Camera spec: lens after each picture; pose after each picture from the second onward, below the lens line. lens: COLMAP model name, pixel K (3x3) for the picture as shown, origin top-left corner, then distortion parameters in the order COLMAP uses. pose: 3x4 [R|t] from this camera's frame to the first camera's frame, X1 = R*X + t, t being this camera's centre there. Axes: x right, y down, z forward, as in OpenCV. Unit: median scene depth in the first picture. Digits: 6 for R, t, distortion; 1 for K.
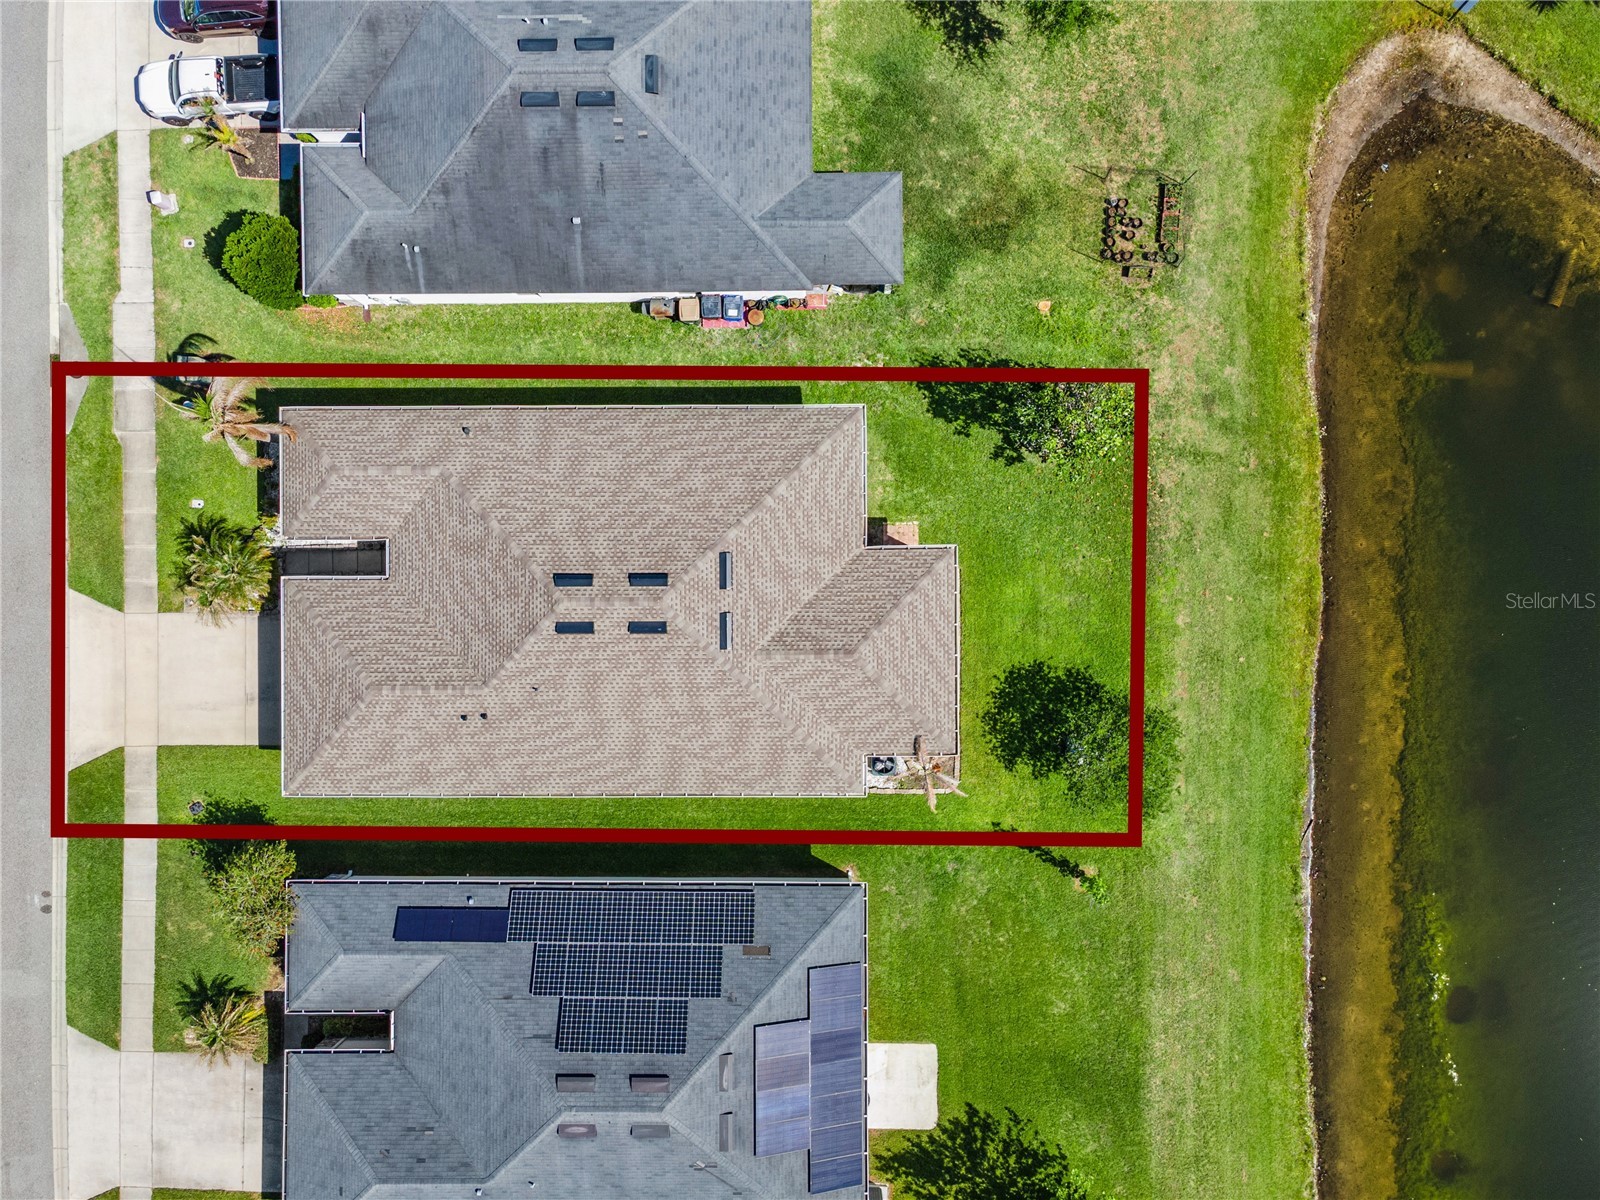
lens RADIAL K [[1165.7, 0, 793.4], [0, 1165.7, 557.2], [0, 0, 1]] dist [0.020173, 0.028479]
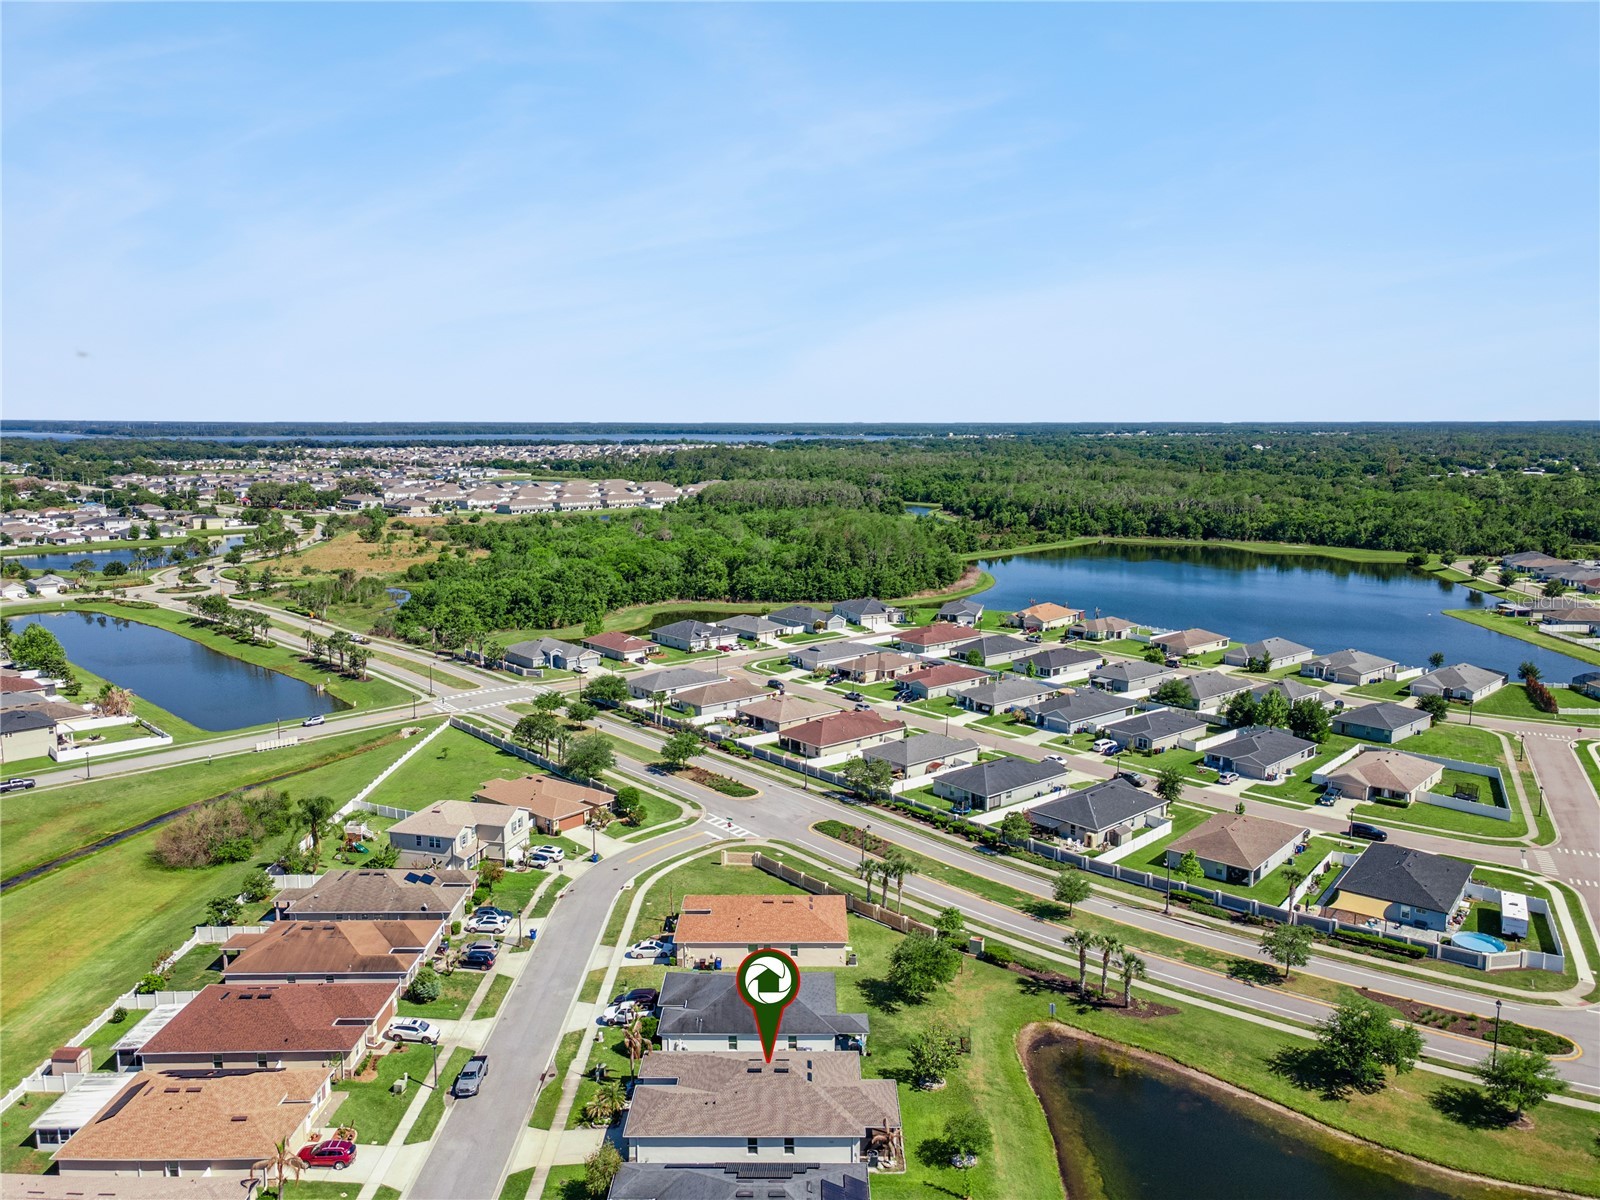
lens RADIAL K [[1177.3, 0, 821.9], [0, 1177.3, 600.7], [0, 0, 1]] dist [0.006014, 0.062677]
pose [[0.999249, 0.035375, 0.015821, -0.107024], [0.010531, 0.145007, -0.989375, 2.496142], [-0.037293, 0.988798, 0.144525, -0.462267]]
